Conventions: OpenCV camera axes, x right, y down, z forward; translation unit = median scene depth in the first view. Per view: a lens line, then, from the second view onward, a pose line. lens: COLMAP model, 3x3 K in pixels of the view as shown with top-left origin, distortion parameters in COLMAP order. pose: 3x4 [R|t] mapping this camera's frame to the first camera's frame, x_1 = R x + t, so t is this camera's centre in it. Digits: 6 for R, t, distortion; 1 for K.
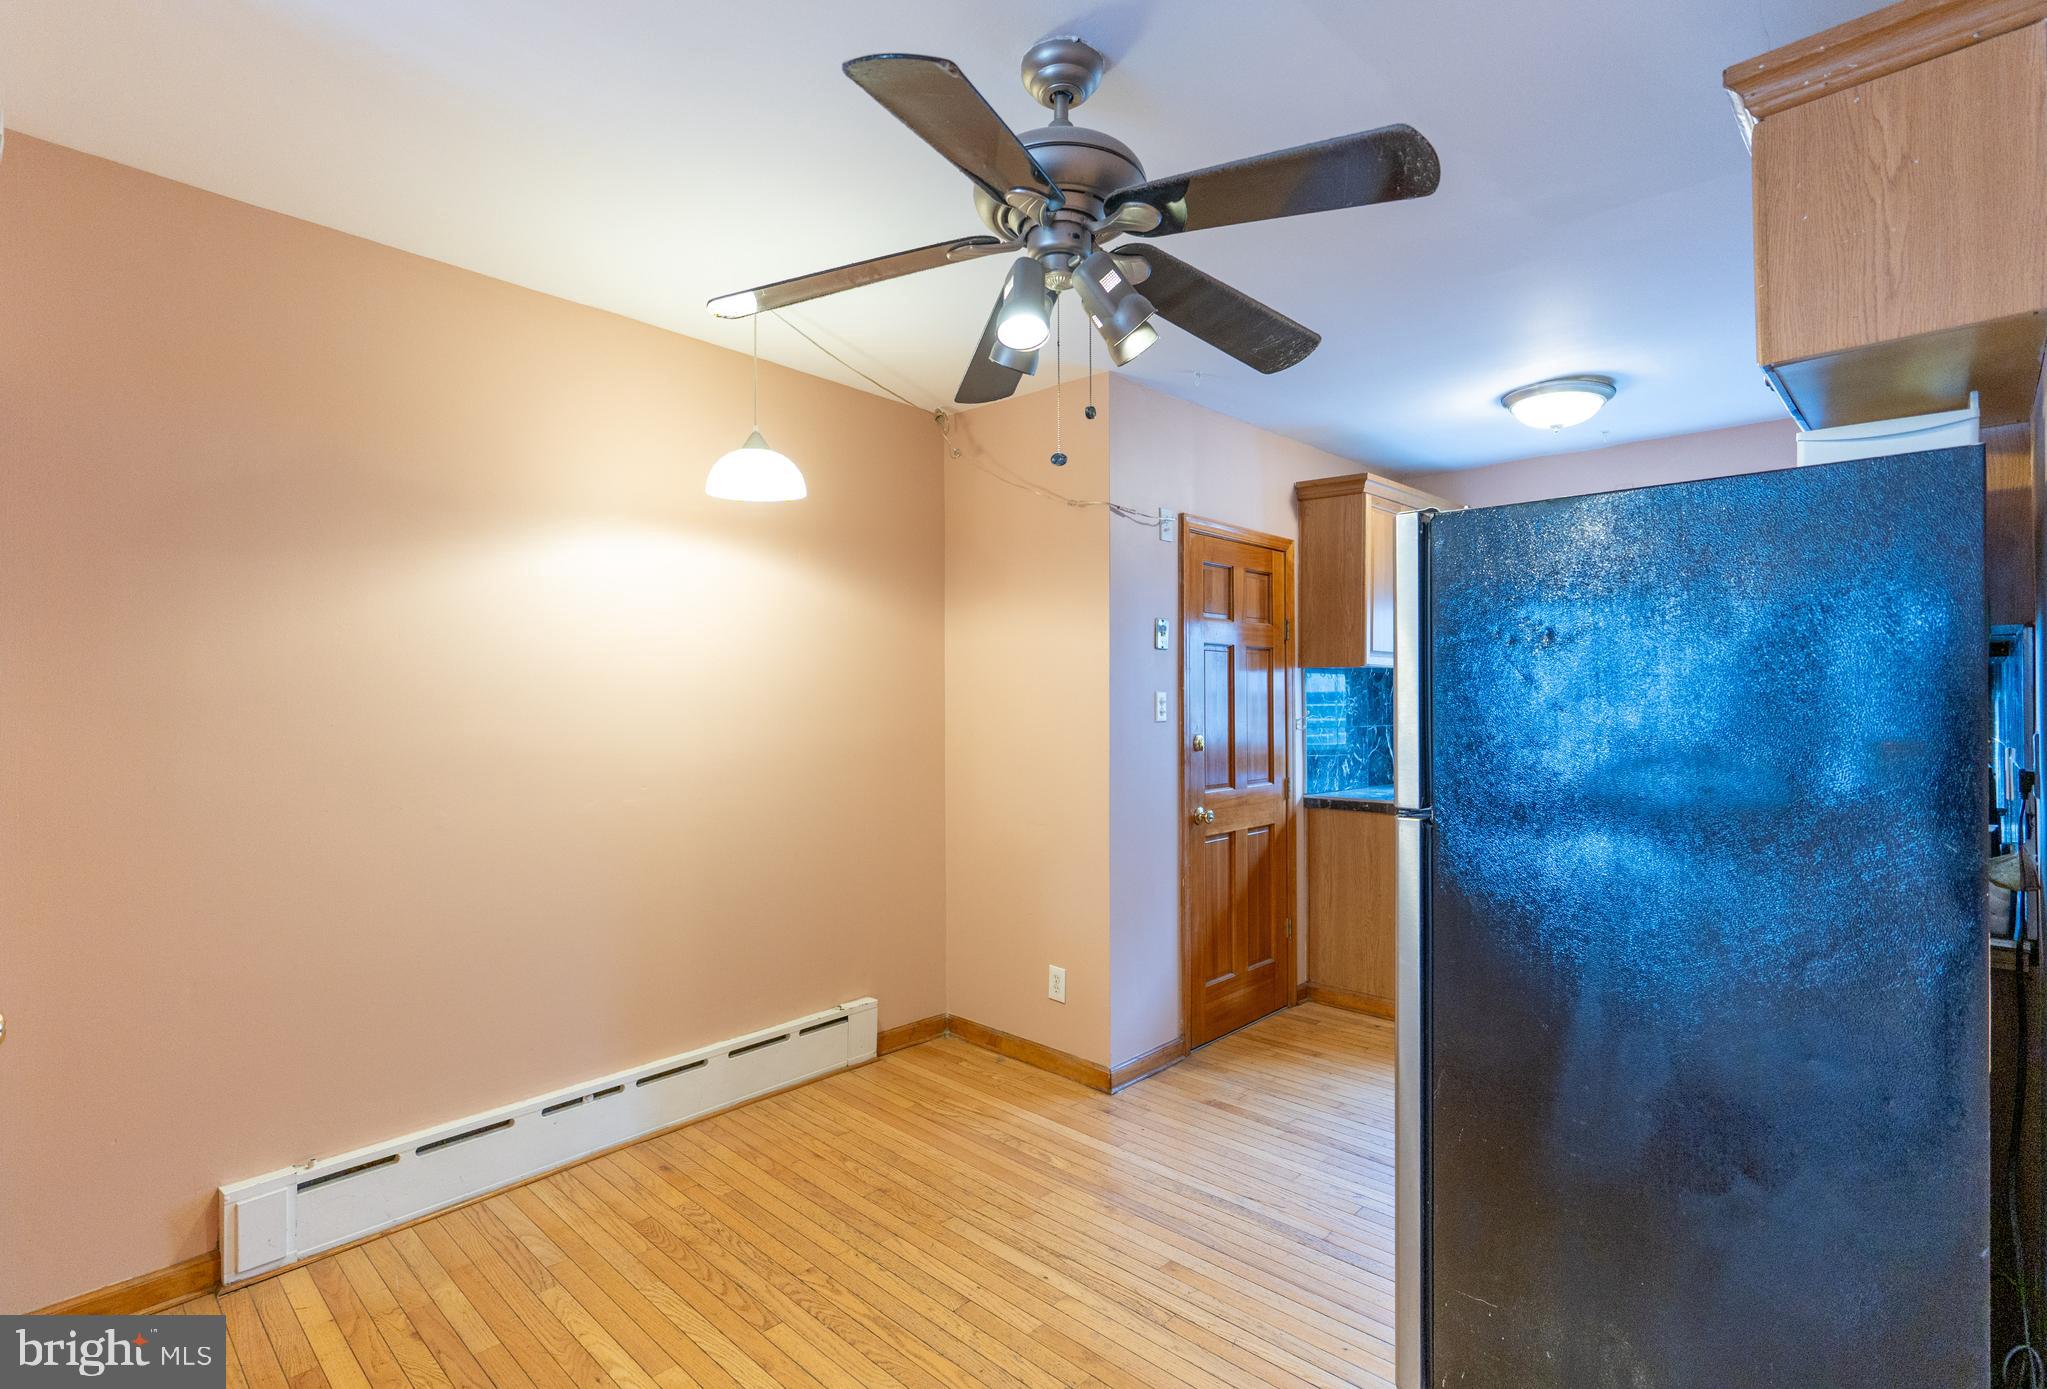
lens RADIAL K [[986.3, 0, 1022.7], [0, 986.3, 692.8], [0, 0, 1]] dist [0.020385, -0.001173]
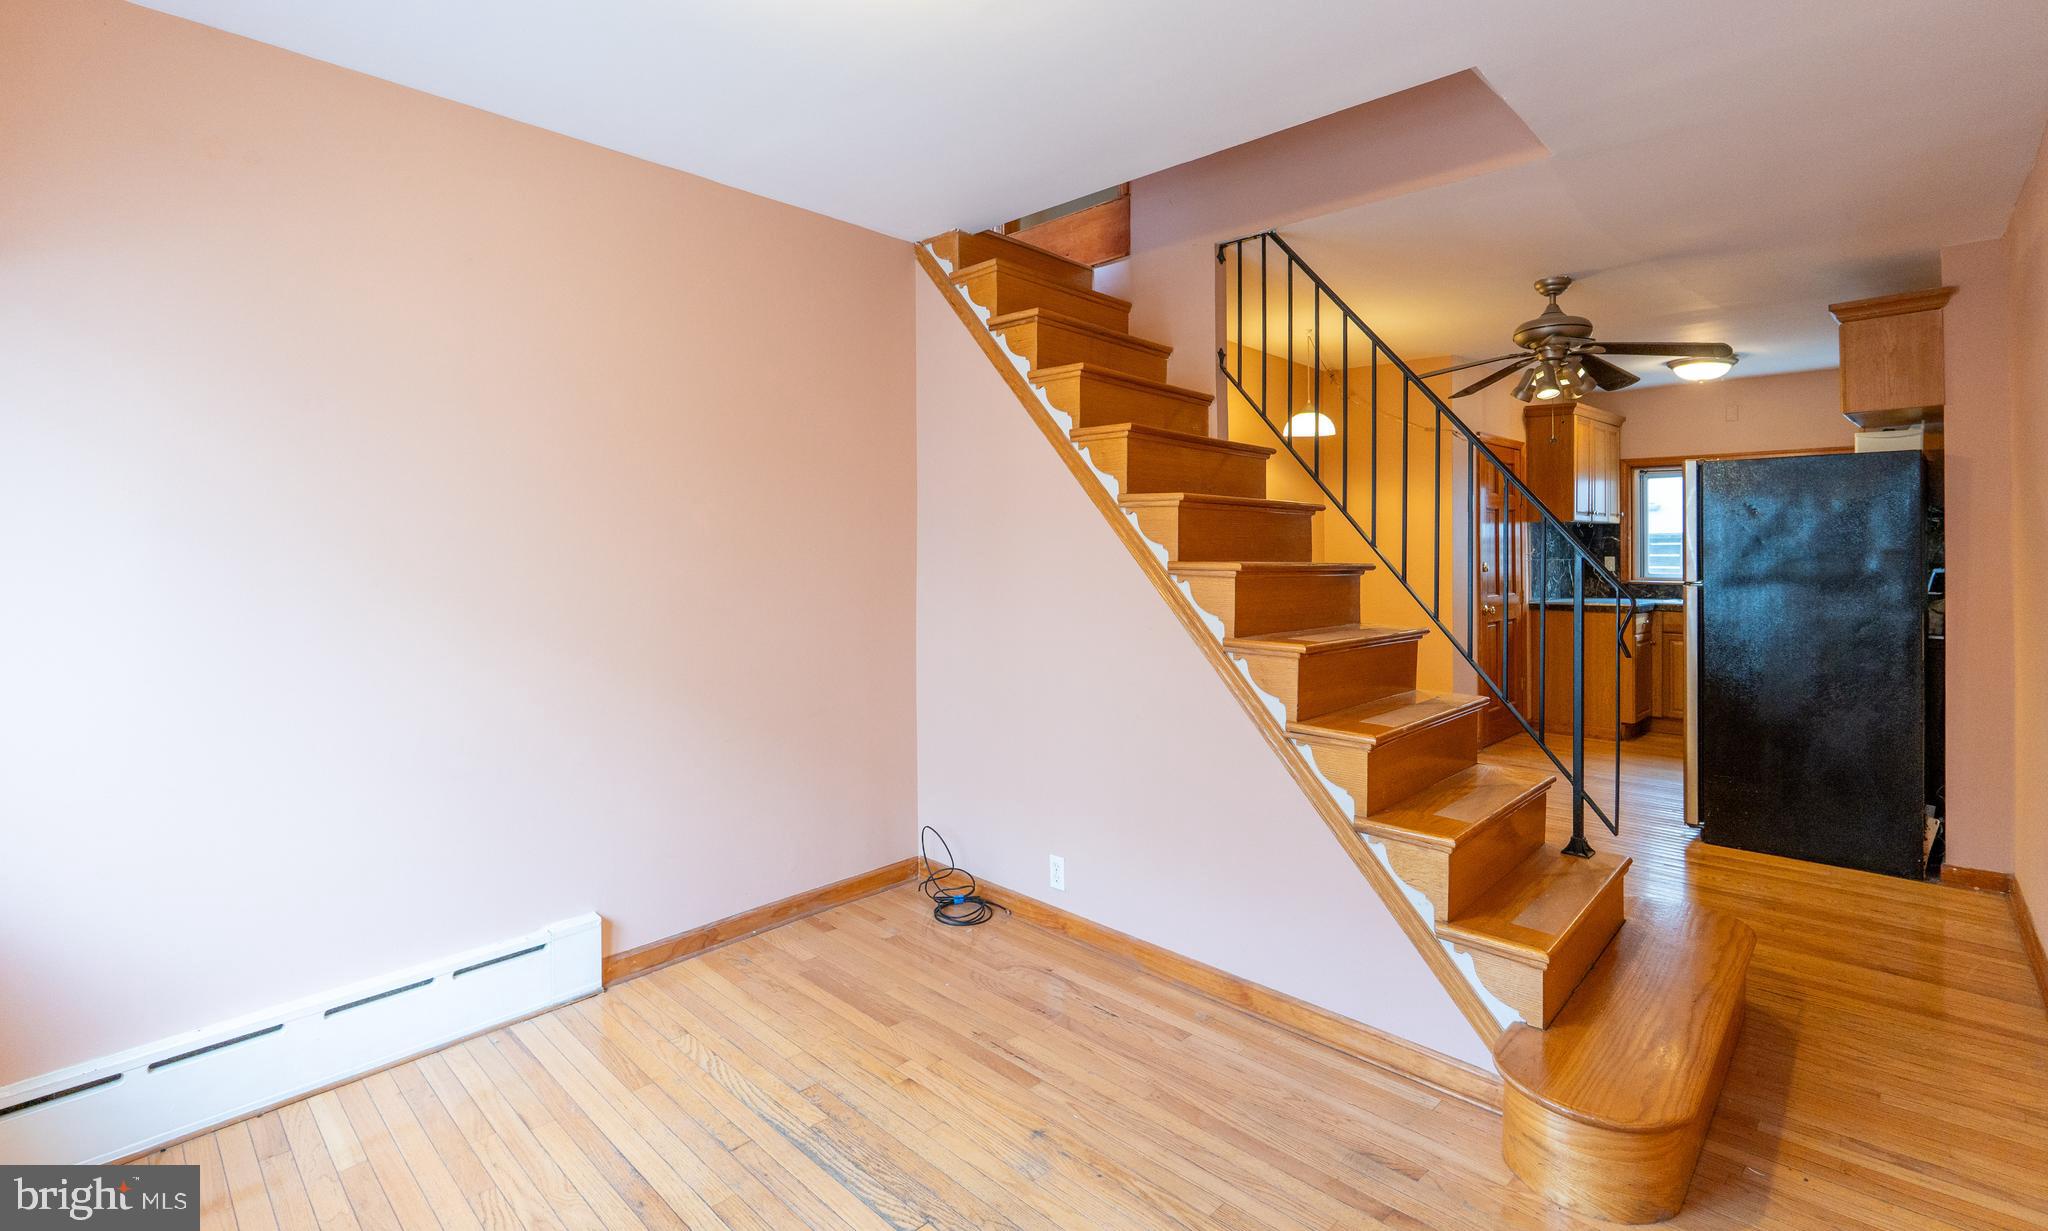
lens RADIAL K [[949.3, 0, 1018.1], [0, 949.3, 547.5], [0, 0, 1]] dist [-0.008286, 0.001651]
pose [[0.998884, 0.003036, -0.047143, -0.498475], [-0.002786, 0.999982, 0.005366, 0.010271], [0.047158, -0.005229, 0.998874, -0.604262]]
